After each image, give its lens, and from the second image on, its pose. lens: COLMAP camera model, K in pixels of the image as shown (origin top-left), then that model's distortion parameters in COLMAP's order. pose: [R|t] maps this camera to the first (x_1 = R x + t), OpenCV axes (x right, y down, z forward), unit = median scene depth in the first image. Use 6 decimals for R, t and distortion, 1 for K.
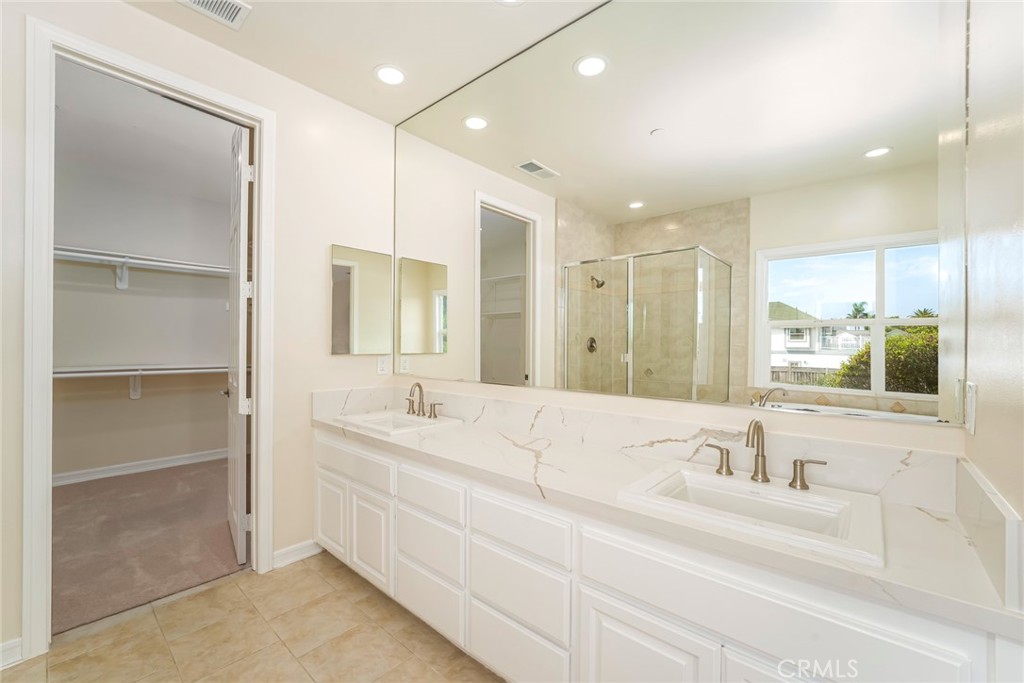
lens RADIAL K [[414.1, 0, 509.5], [0, 414.1, 344.0], [0, 0, 1]] dist [-0.014177, 0.003318]
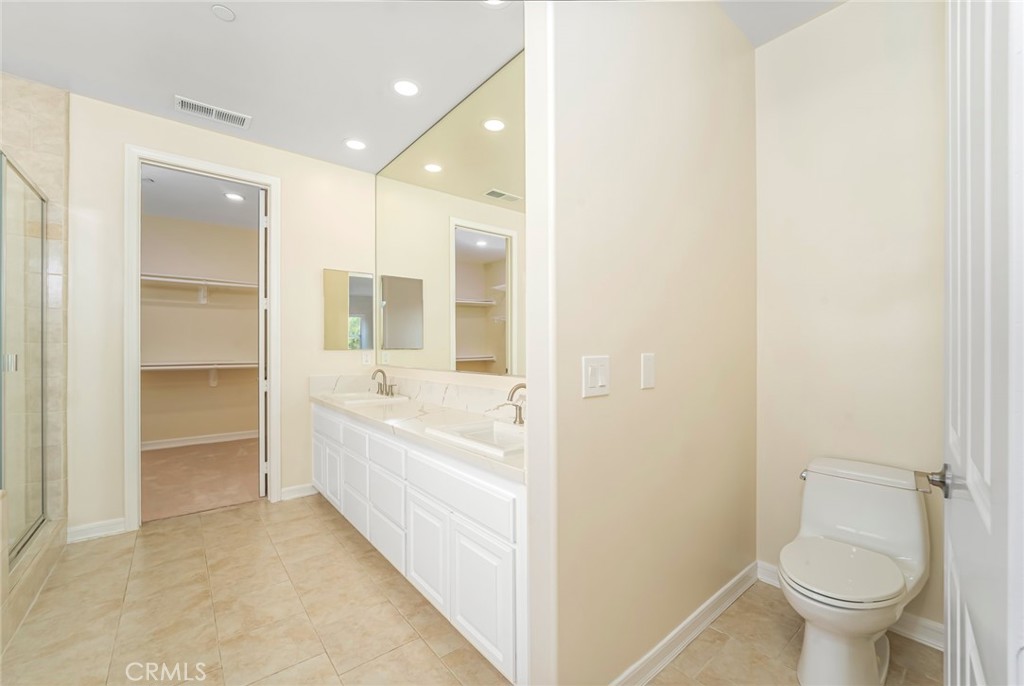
lens RADIAL K [[414.1, 0, 511.3], [0, 414.1, 346.7], [0, 0, 1]] dist [-0.014177, 0.003318]
pose [[0.986222, -0.008873, -0.165188, 0.444815], [0.008465, 0.999959, -0.003175, 0.029246], [0.165209, 0.001733, 0.986257, -0.266515]]
